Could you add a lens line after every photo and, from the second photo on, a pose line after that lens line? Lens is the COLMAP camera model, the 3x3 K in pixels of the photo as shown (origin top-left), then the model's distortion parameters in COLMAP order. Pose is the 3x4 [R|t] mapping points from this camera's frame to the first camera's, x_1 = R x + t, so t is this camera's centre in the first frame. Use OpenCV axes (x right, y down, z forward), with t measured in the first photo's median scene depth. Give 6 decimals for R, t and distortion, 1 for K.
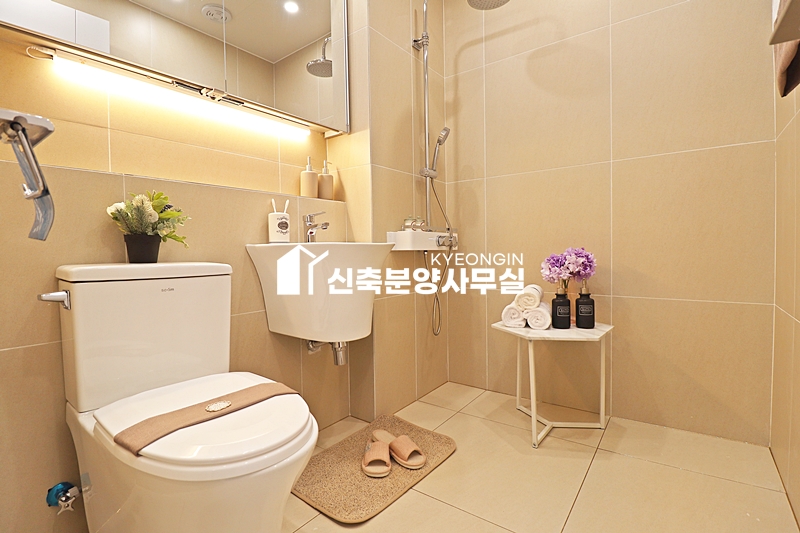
lens RADIAL K [[375.3, 0, 401.3], [0, 375.3, 264.4], [0, 0, 1]] dist [-0.003553, -0.000792]
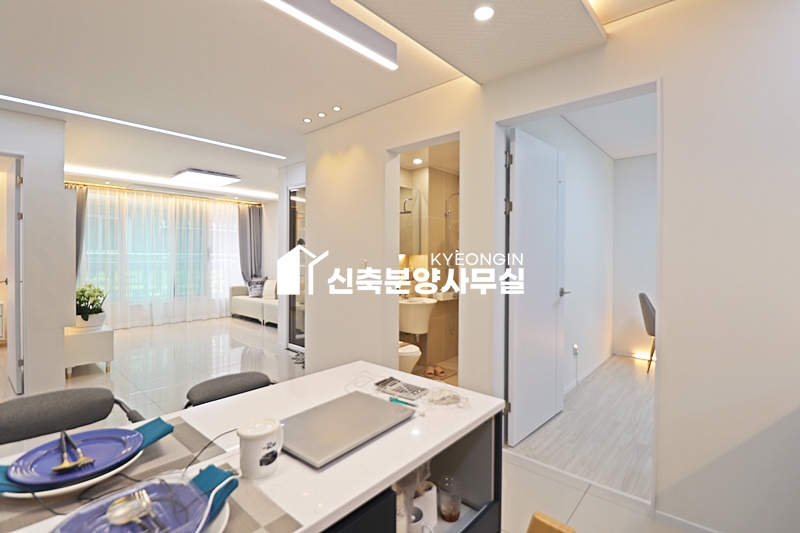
lens RADIAL K [[375.3, 0, 399.4], [0, 375.3, 262.1], [0, 0, 1]] dist [-0.003553, -0.000792]
pose [[0.997703, 0.028571, -0.061423, -0.138699], [-0.030145, 0.999237, -0.024843, -0.277089], [0.060667, 0.026638, 0.997803, -1.937443]]
